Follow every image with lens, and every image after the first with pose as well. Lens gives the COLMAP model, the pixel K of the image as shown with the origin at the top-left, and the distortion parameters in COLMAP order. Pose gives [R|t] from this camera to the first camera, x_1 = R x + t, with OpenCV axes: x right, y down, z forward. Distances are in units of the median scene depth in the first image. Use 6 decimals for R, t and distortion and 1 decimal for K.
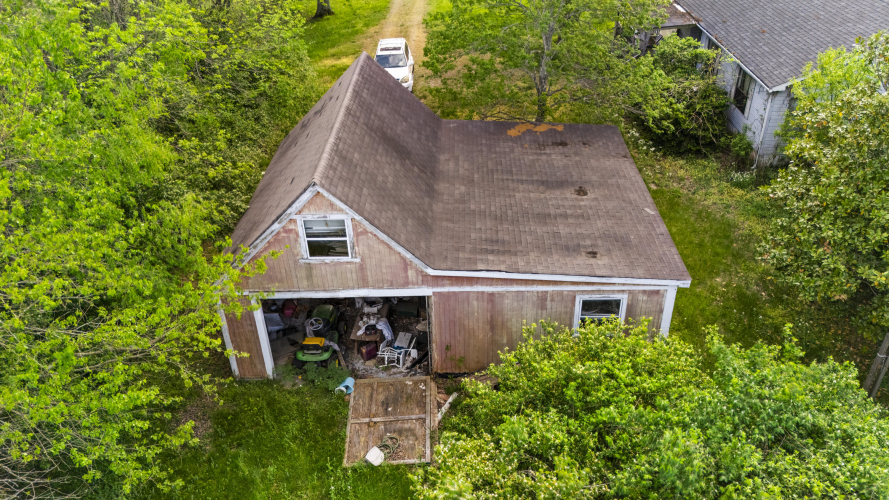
lens RADIAL K [[645.8, 0, 444.5], [0, 645.8, 250.0], [0, 0, 1]] dist [0.047269, -0.001398]
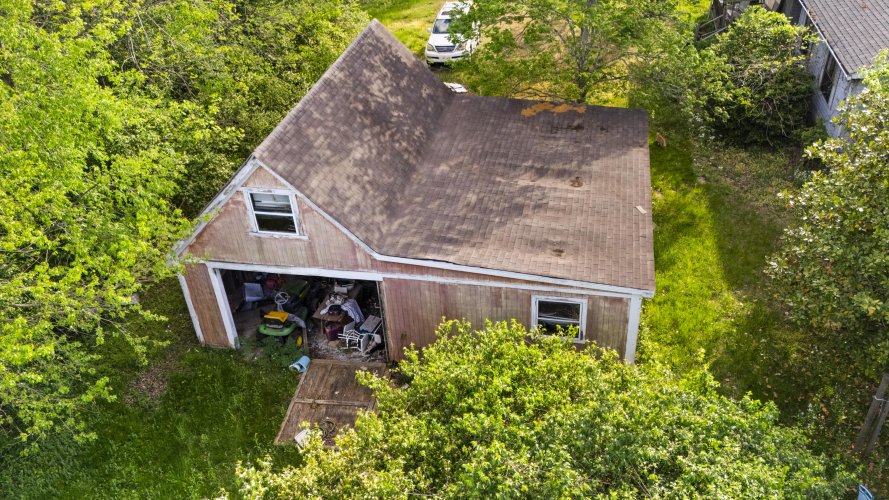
lens RADIAL K [[693.4, 0, 460.0], [0, 693.4, 248.1], [0, 0, 1]] dist [0.044166, -0.006661]
pose [[0.982858, 0.084896, -0.163653, 0.250567], [-0.079455, 0.996055, 0.039520, -0.027002], [0.166362, -0.025840, 0.985726, 0.005797]]
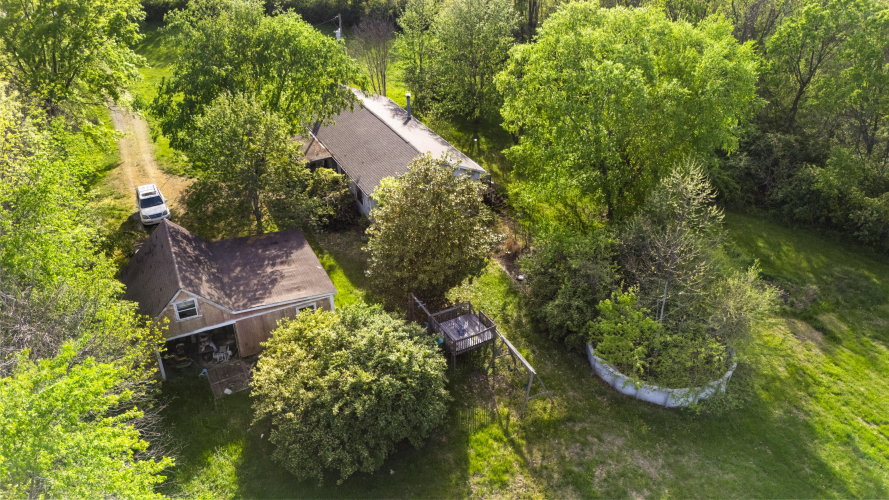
lens RADIAL K [[645.8, 0, 444.5], [0, 645.8, 250.0], [0, 0, 1]] dist [0.047269, -0.001398]
pose [[0.891876, -0.205295, 0.403002, -0.235087], [0.231896, 0.972578, -0.017759, 0.029395], [-0.388306, 0.109294, 0.915027, -1.473341]]
